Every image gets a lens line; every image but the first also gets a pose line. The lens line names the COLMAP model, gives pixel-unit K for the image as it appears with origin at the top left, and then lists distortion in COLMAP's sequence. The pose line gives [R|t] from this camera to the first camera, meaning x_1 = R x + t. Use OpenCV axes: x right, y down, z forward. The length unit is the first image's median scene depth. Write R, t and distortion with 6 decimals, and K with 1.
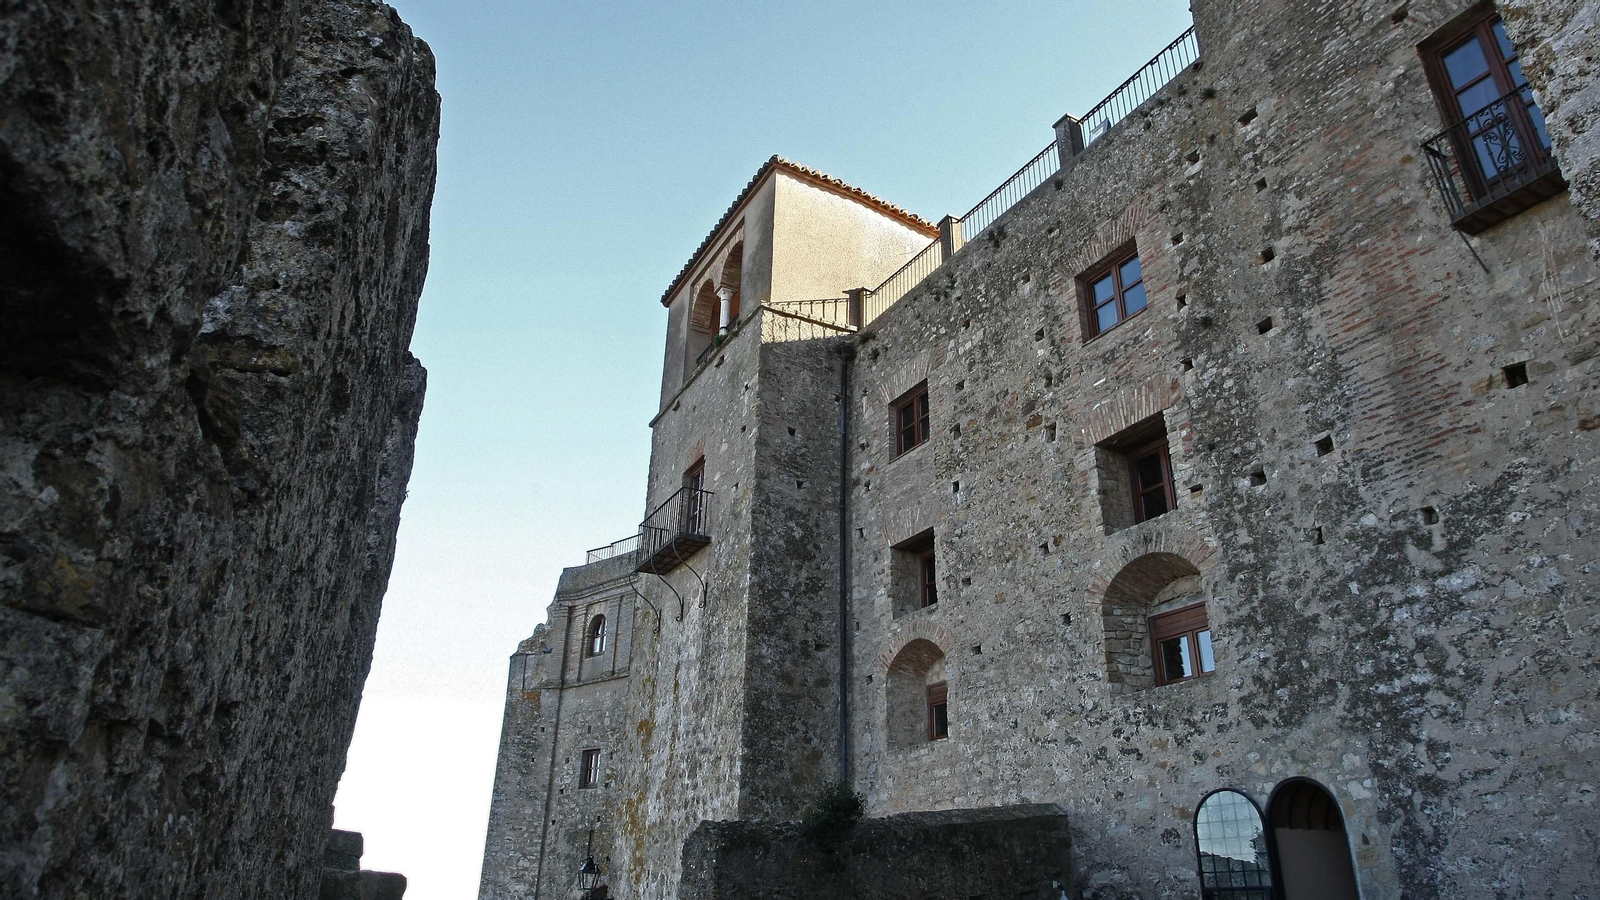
lens RADIAL K [[1029.8, 0, 800.0], [0, 1029.8, 450.0], [0, 0, 1]] dist [-0.071002, -0.000159]
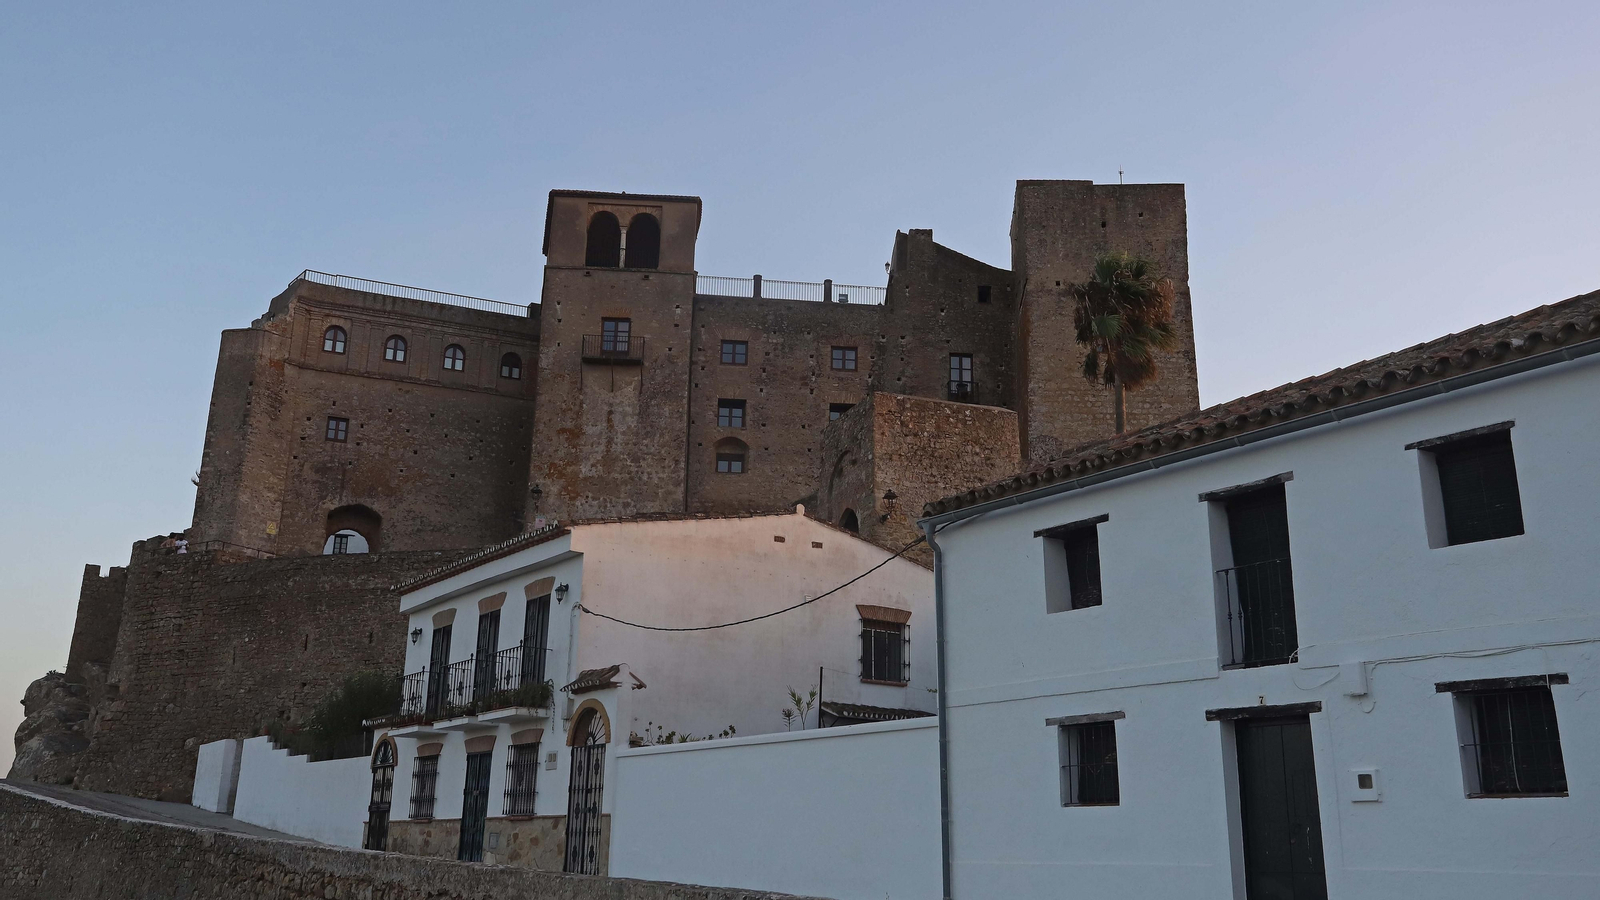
lens RADIAL K [[1299.3, 0, 800.0], [0, 1299.3, 450.0], [0, 0, 1]] dist [-0.002148, -0.000338]
pose [[0.463773, 0.253287, 0.848976, -2.739419], [-0.389631, 0.918928, -0.061312, 0.359146], [-0.795677, -0.302352, 0.524863, -0.973537]]
